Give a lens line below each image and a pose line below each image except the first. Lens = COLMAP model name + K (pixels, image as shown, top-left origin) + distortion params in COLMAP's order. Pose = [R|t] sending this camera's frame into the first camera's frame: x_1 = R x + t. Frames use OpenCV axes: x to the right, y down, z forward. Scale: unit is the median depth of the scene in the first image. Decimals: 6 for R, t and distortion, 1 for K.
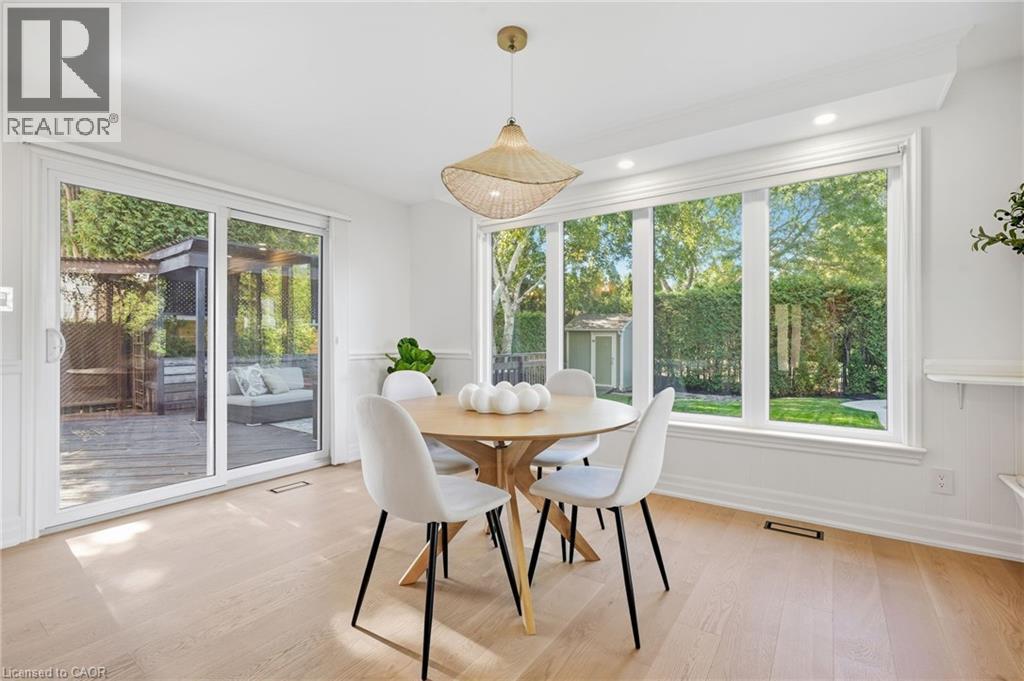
lens RADIAL K [[459.3, 0, 508.8], [0, 459.3, 336.5], [0, 0, 1]] dist [-0.009709, 0.003229]
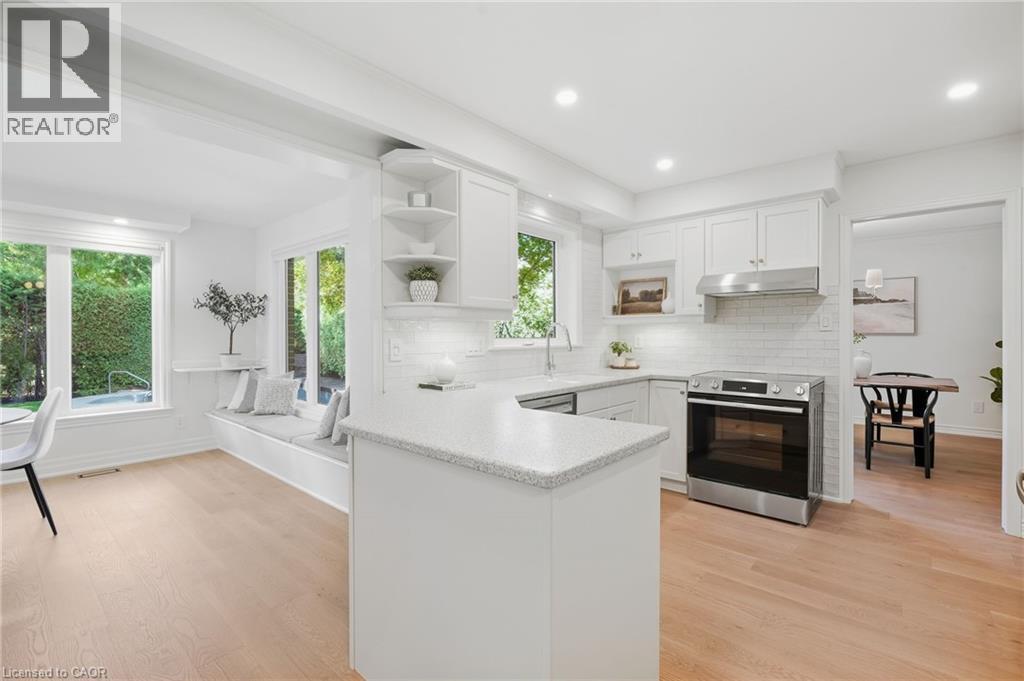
lens RADIAL K [[459.3, 0, 514.5], [0, 459.3, 339.0], [0, 0, 1]] dist [-0.009709, 0.003229]
pose [[0.099174, -0.008460, 0.995034, -0.827689], [-0.005573, 0.999943, 0.009057, -0.065172], [-0.995055, -0.006443, 0.099121, -0.601370]]
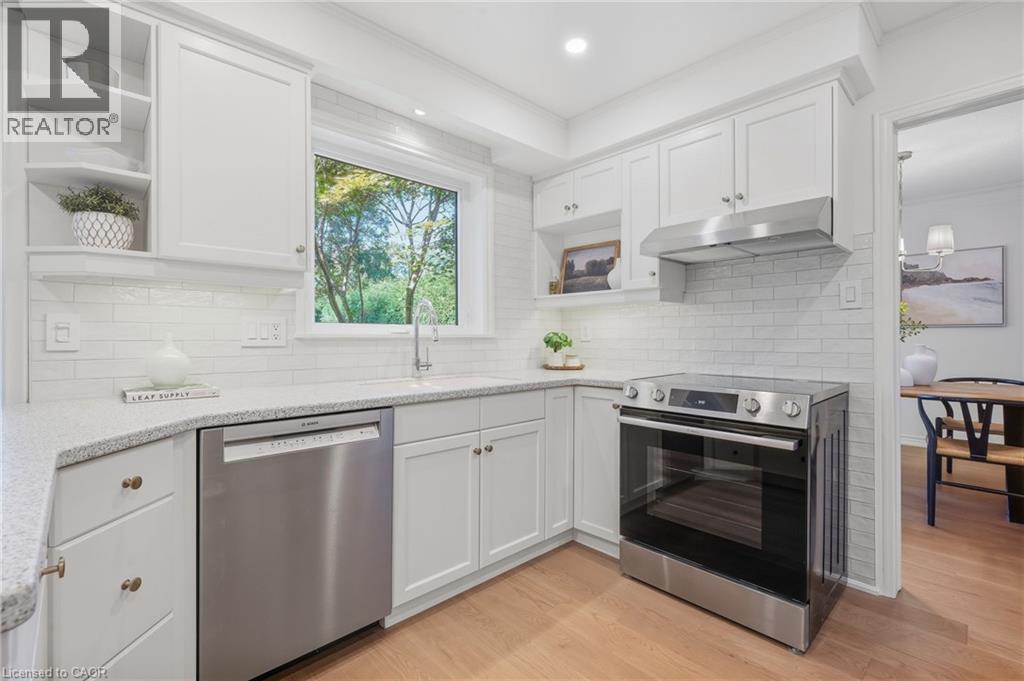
lens RADIAL K [[459.3, 0, 513.5], [0, 459.3, 337.7], [0, 0, 1]] dist [-0.009709, 0.003229]
pose [[0.190975, -0.000352, 0.981595, -0.300130], [-0.005531, 0.999984, 0.001435, -0.026587], [-0.981579, -0.005703, 0.190970, -0.953250]]
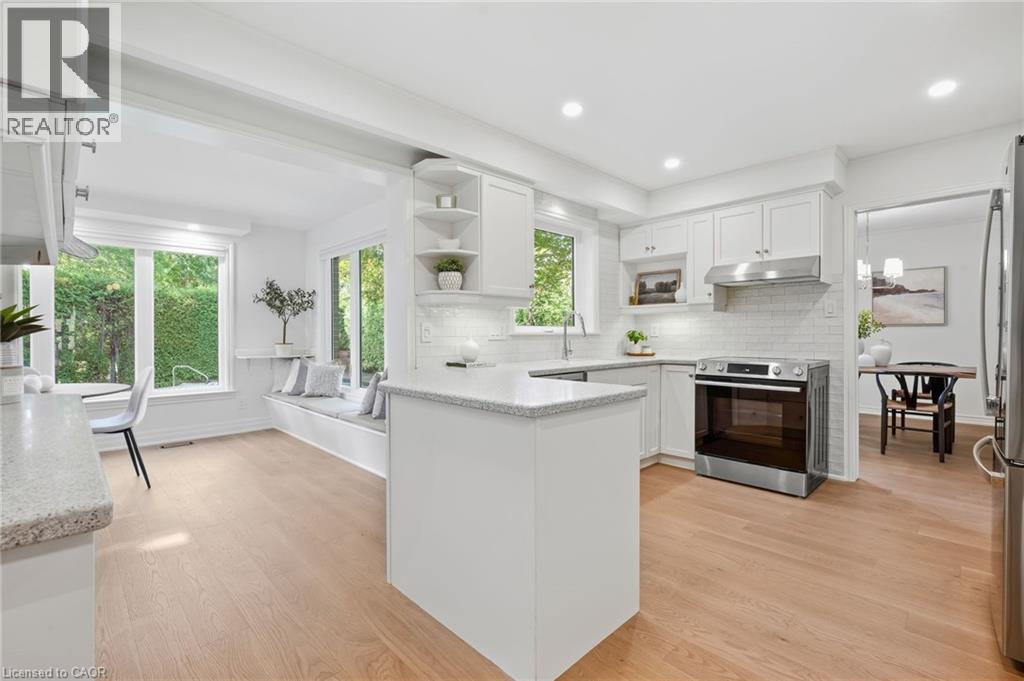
lens RADIAL K [[459.3, 0, 513.6], [0, 459.3, 337.8], [0, 0, 1]] dist [-0.009709, 0.003229]
pose [[0.177749, -0.007440, 0.984048, -0.963663], [-0.002743, 0.999964, 0.008056, -0.025340], [-0.984072, -0.004131, 0.177722, -0.670214]]
